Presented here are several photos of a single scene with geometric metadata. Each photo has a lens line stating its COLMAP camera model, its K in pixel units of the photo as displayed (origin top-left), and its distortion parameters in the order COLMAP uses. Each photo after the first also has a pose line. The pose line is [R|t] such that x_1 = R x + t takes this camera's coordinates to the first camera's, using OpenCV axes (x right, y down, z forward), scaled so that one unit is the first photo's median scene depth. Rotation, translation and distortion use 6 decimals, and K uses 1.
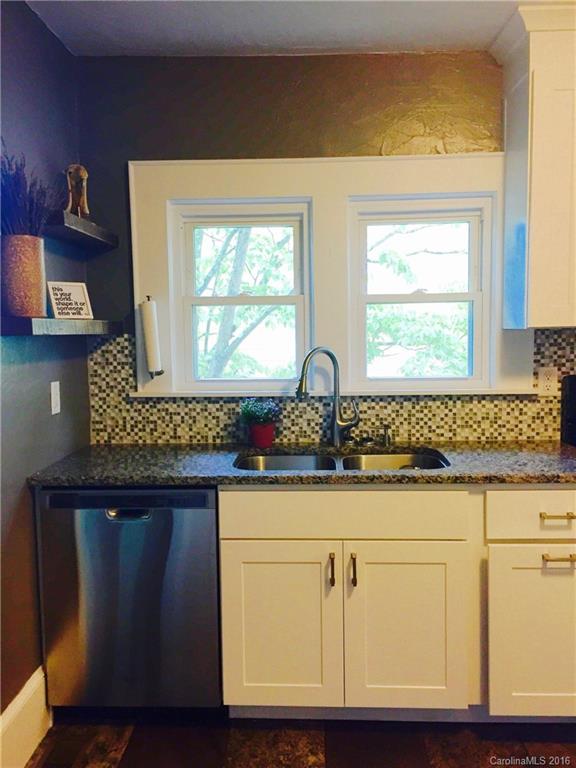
lens RADIAL K [[663.4, 0, 288.0], [0, 663.4, 384.0], [0, 0, 1]] dist [0.036876, 0.000493]
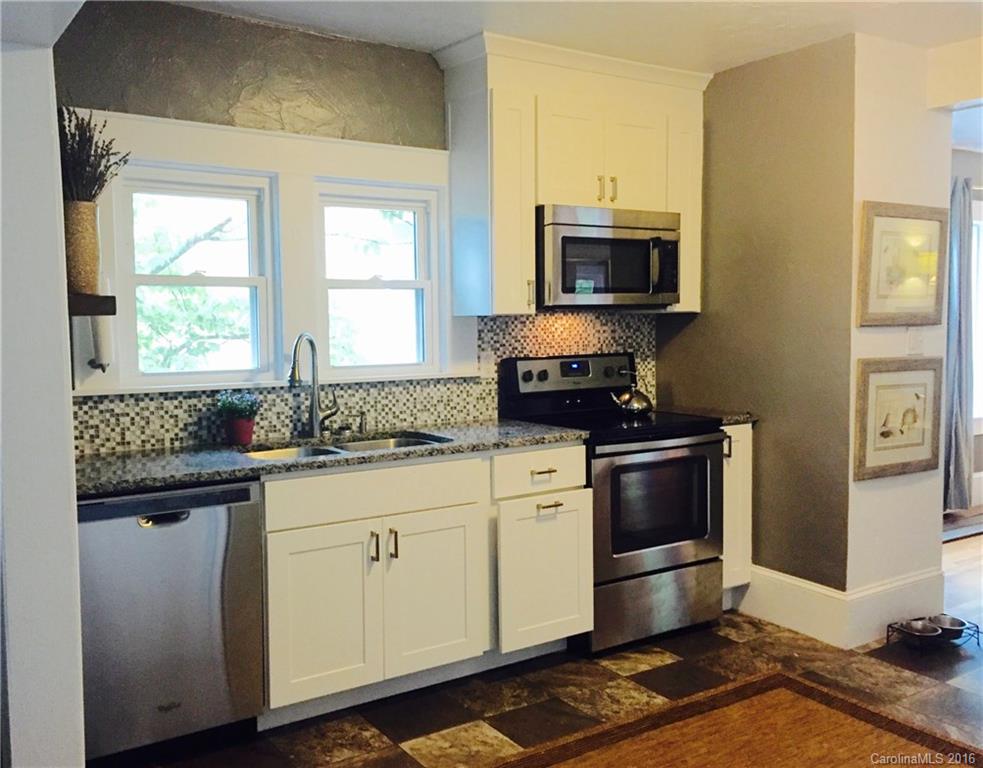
lens RADIAL K [[925.4, 0, 491.5], [0, 925.4, 384.0], [0, 0, 1]] dist [0.067339, 0.000217]
pose [[0.797412, -0.036084, 0.602356, -0.511644], [0.047477, 0.998868, -0.003014, 0.032373], [-0.601565, 0.031001, 0.798222, -0.208466]]
